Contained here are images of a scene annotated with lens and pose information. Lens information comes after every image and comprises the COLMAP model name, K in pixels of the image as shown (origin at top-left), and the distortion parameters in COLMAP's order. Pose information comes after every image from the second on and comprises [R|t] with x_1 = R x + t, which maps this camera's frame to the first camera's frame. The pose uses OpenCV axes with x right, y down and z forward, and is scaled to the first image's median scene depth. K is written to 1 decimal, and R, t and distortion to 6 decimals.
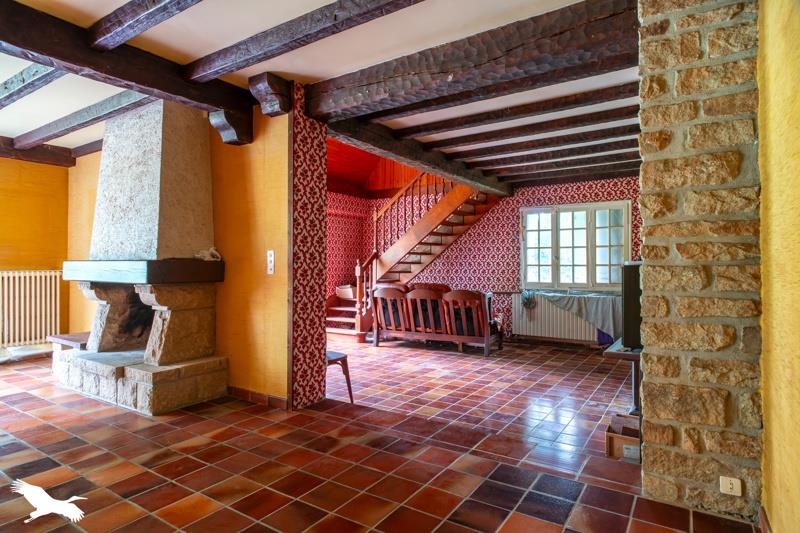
lens RADIAL K [[452.4, 0, 402.4], [0, 452.4, 264.8], [0, 0, 1]] dist [0.008057, -0.000098]
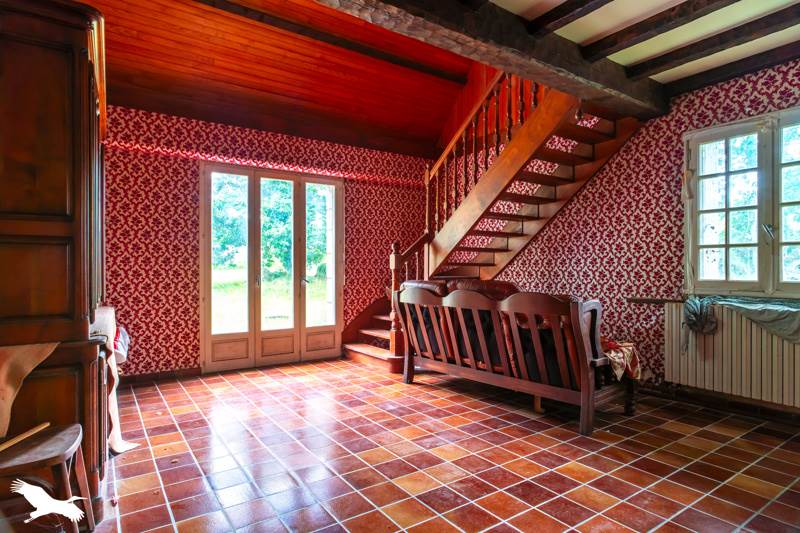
lens RADIAL K [[452.4, 0, 398.6], [0, 452.4, 269.8], [0, 0, 1]] dist [0.008057, -0.000098]
pose [[0.927505, -0.000097, -0.373810, 0.156463], [0.002164, 0.999985, 0.005110, 0.023378], [0.373803, -0.005549, 0.927491, 0.414753]]
